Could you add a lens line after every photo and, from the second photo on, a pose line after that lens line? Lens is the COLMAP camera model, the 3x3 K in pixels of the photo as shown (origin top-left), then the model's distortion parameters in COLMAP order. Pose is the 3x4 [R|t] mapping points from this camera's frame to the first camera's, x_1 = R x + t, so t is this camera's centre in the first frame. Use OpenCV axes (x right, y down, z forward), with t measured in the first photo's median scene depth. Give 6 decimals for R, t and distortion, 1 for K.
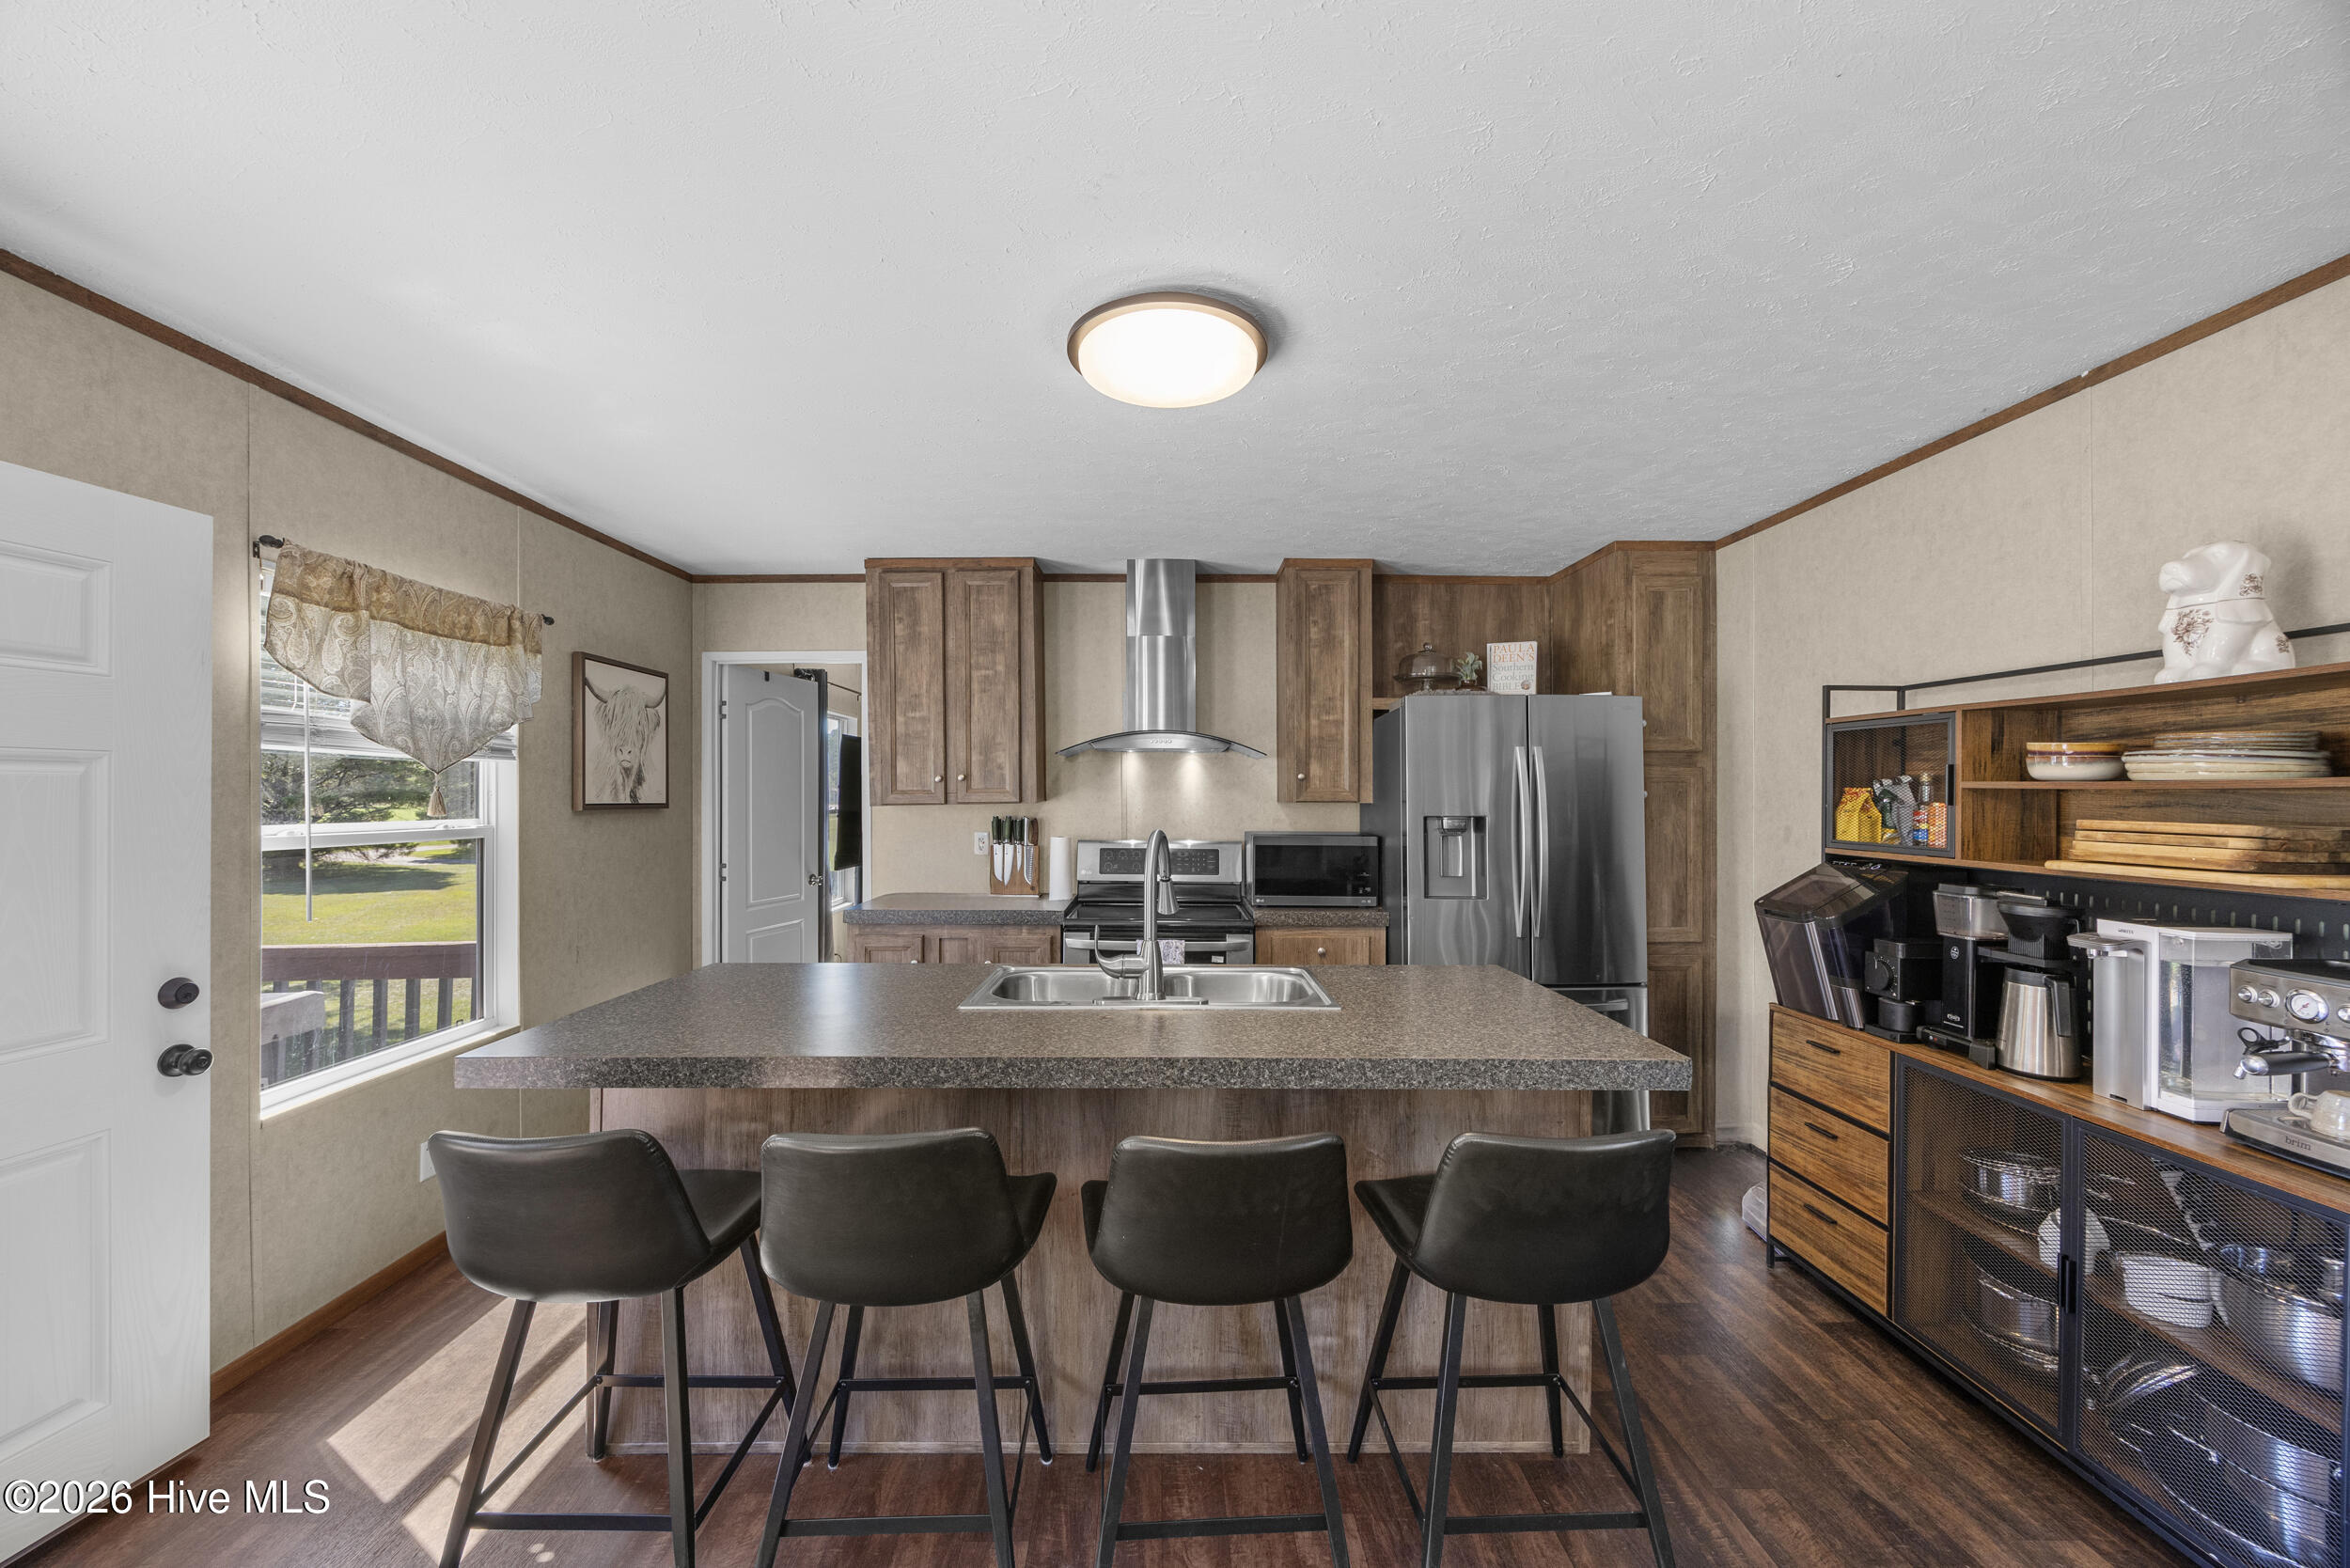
lens RADIAL K [[894.5, 0, 1163.0], [0, 894.5, 789.6], [0, 0, 1]] dist [-0.001471, -0.000368]
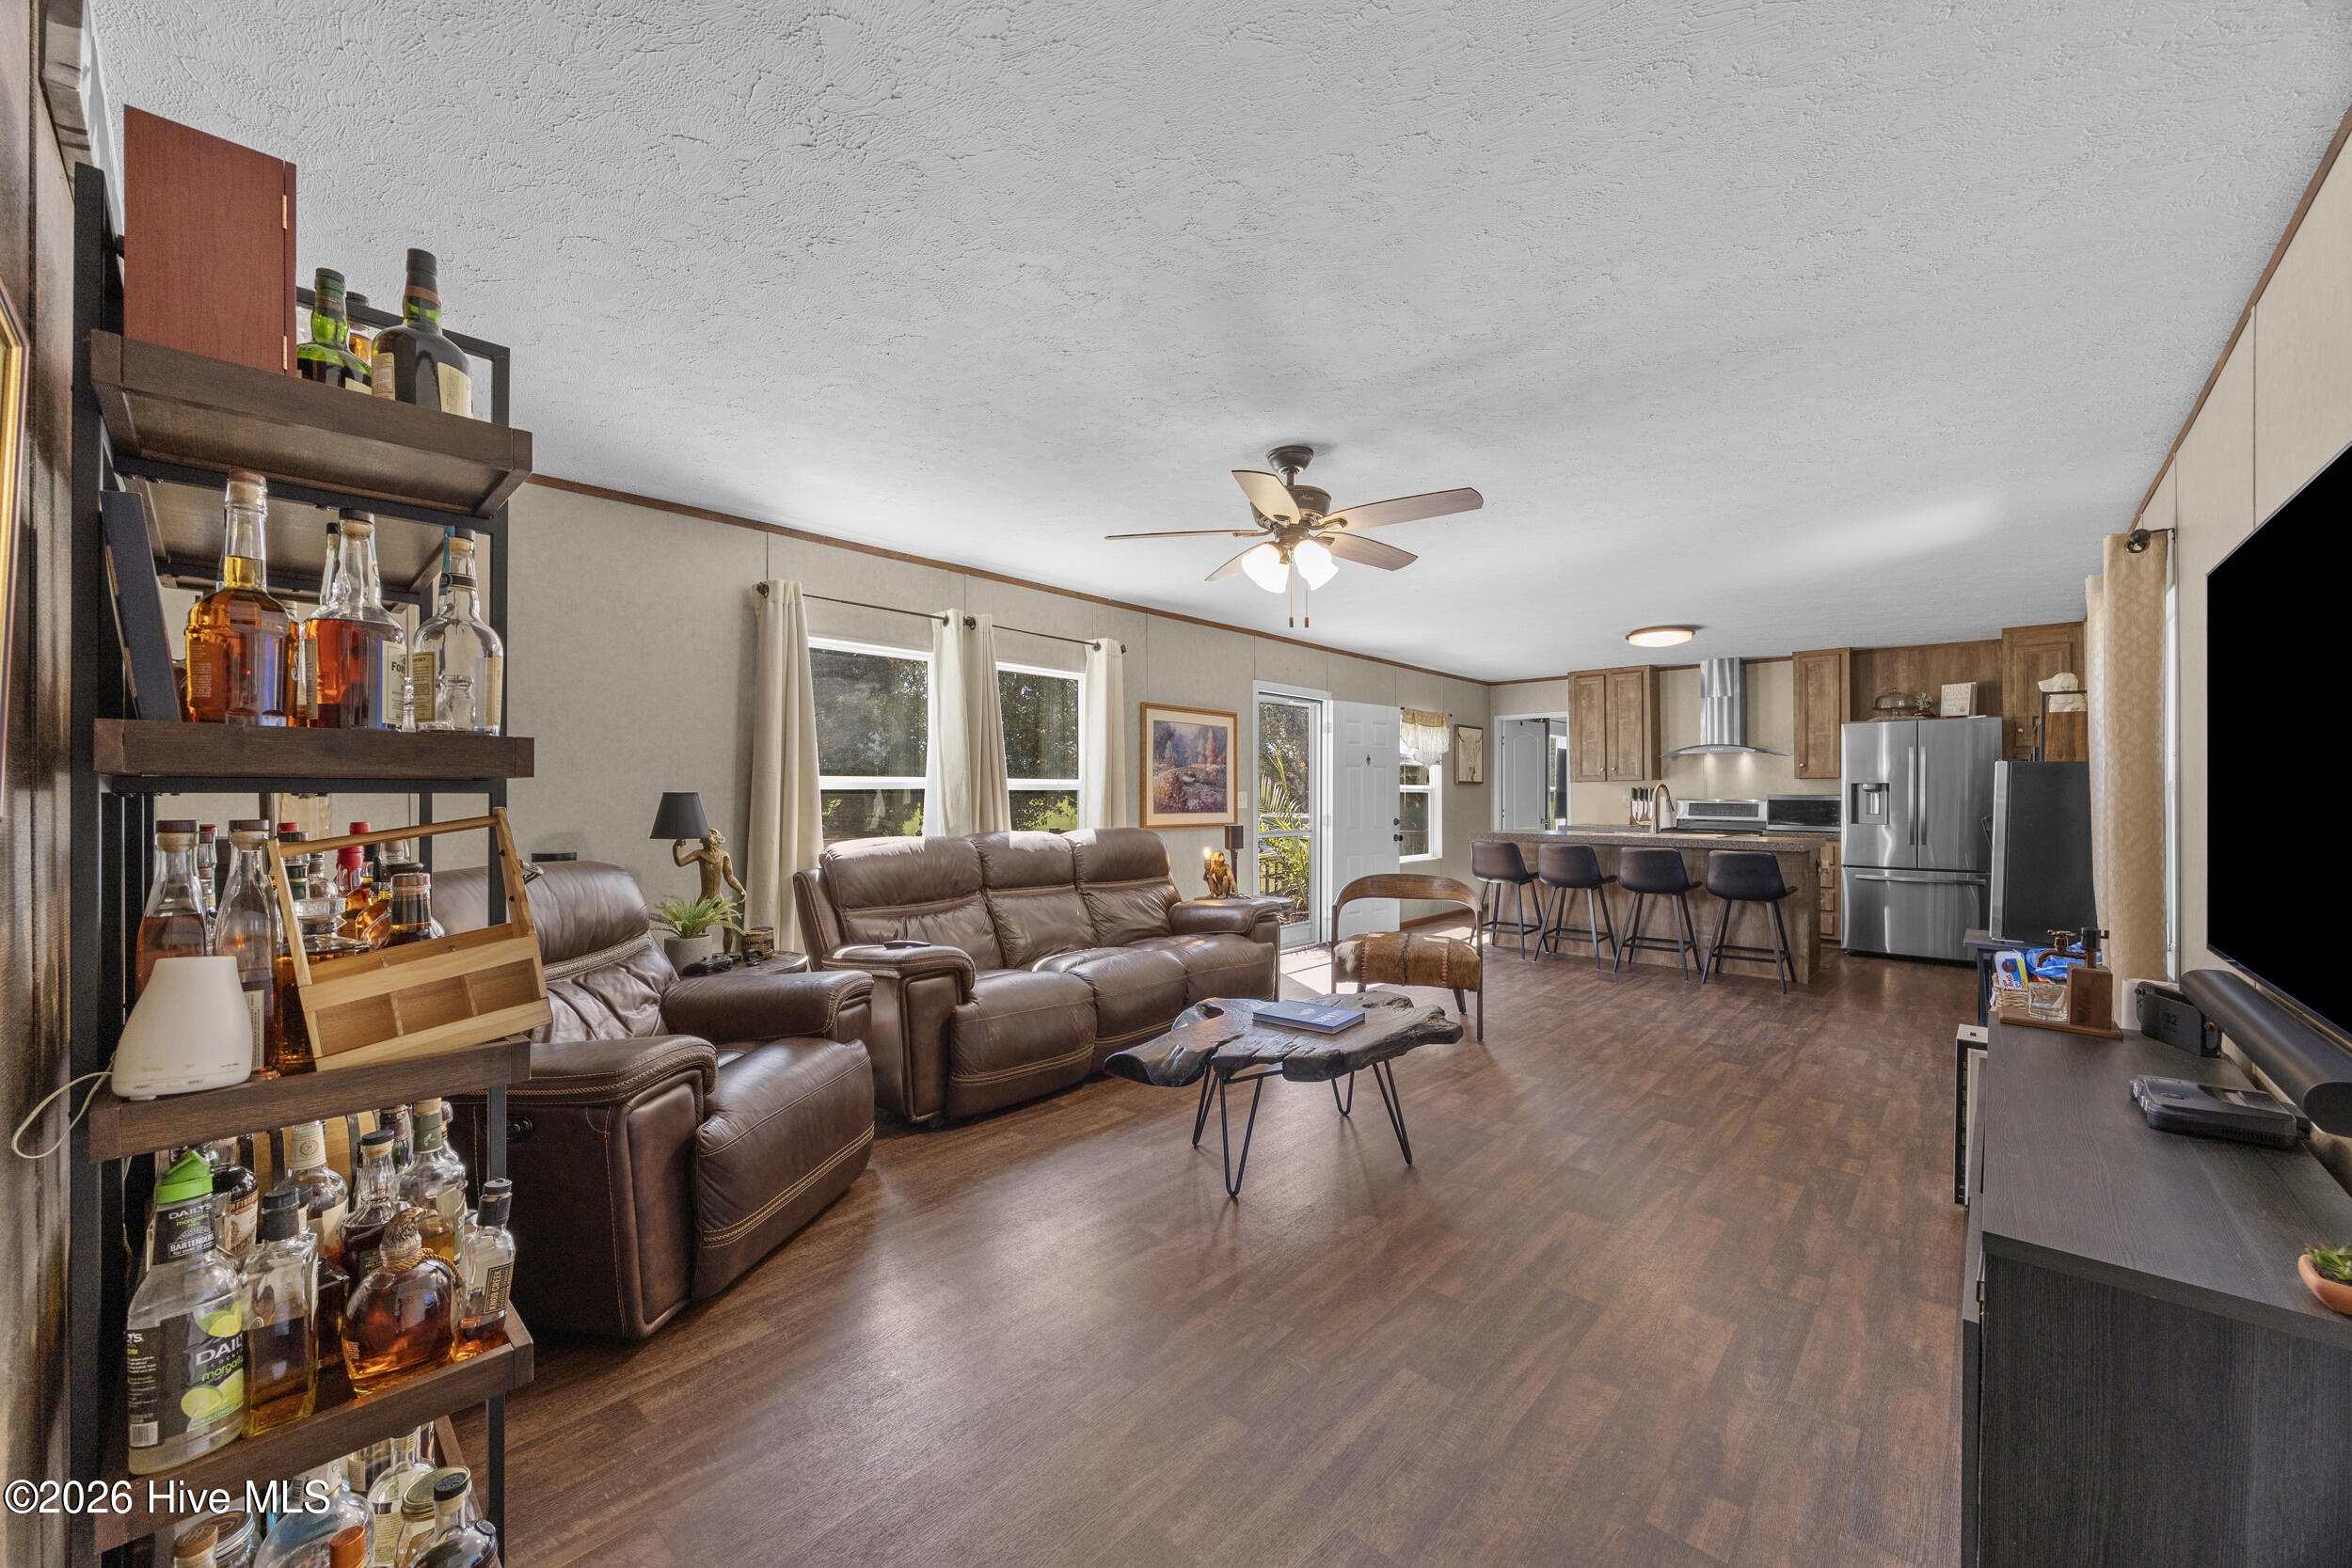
lens RADIAL K [[894.1, 0, 1169.1], [0, 894.1, 791.5], [0, 0, 1]] dist [-0.002273, 0.000226]
pose [[0.727611, -0.002640, -0.685985, 0.481204], [0.003477, 0.999994, -0.000162, 0.038373], [0.685981, -0.002267, 0.727616, -1.331781]]
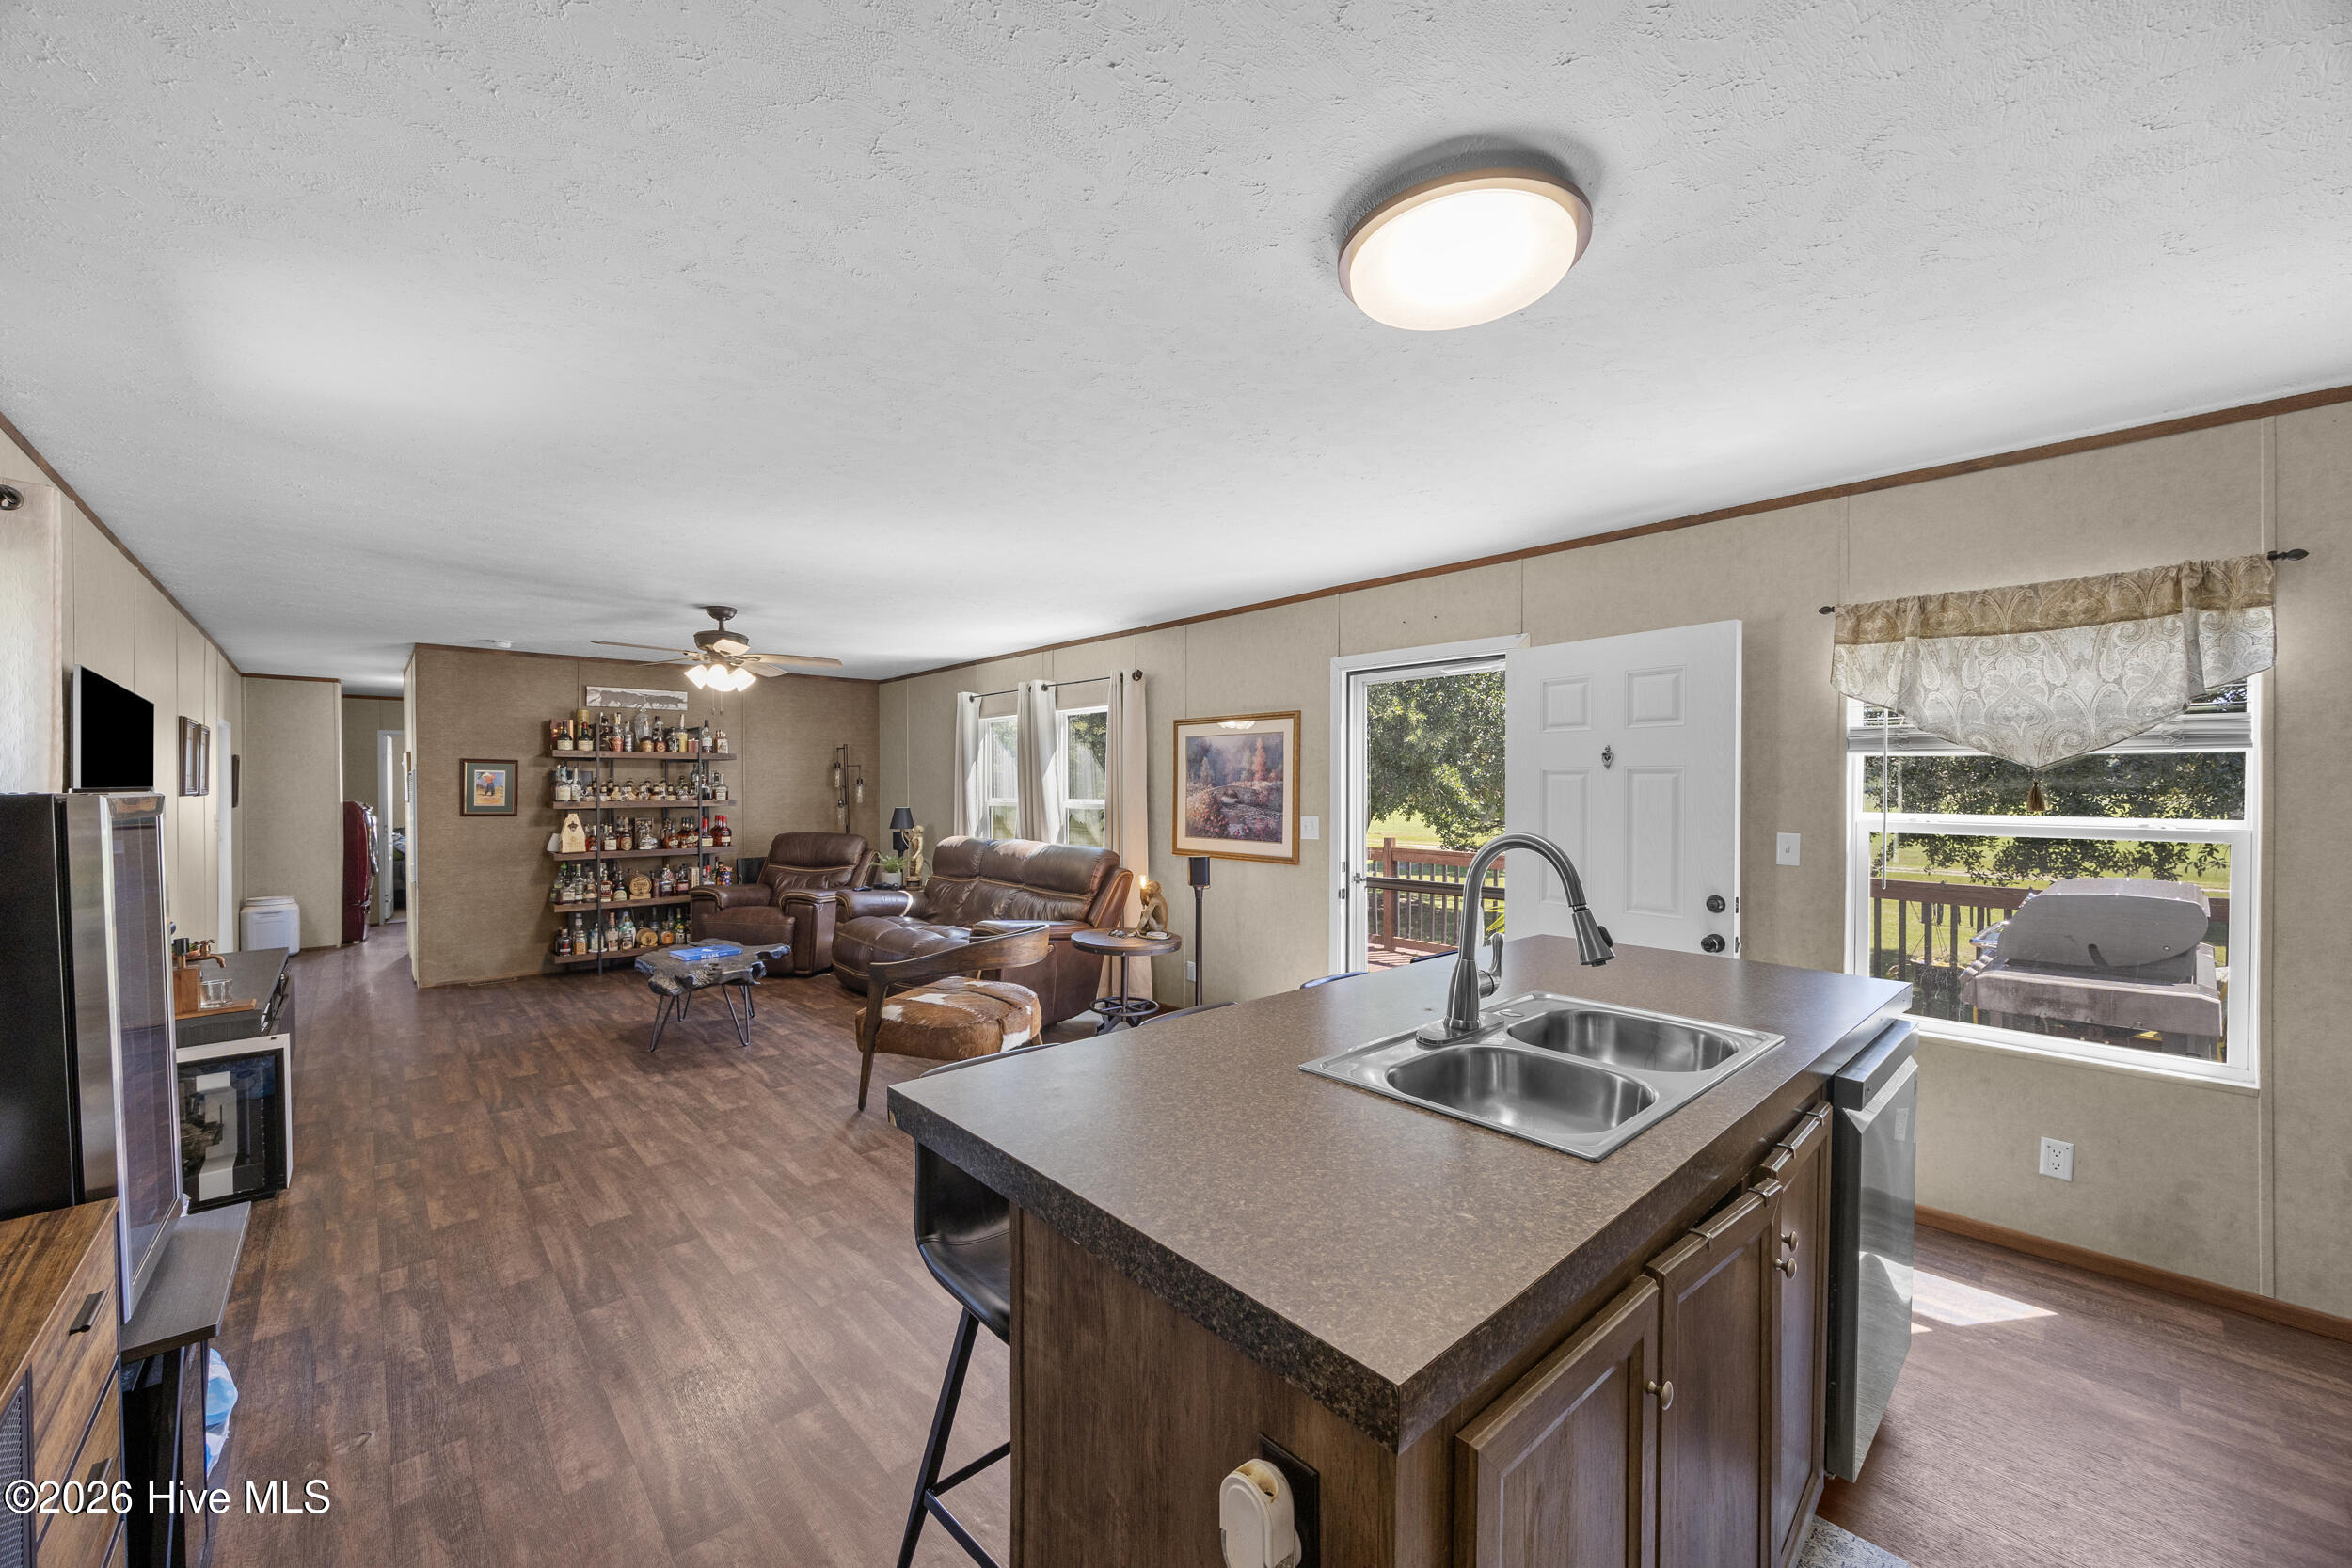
lens RADIAL K [[894.1, 0, 1169.1], [0, 894.1, 791.5], [0, 0, 1]] dist [-0.002273, 0.000226]
pose [[-0.744161, 0.001555, -0.667999, 0.394710], [0.001771, 0.999998, 0.000356, 0.003714], [0.667998, -0.000918, -0.744162, 0.745598]]
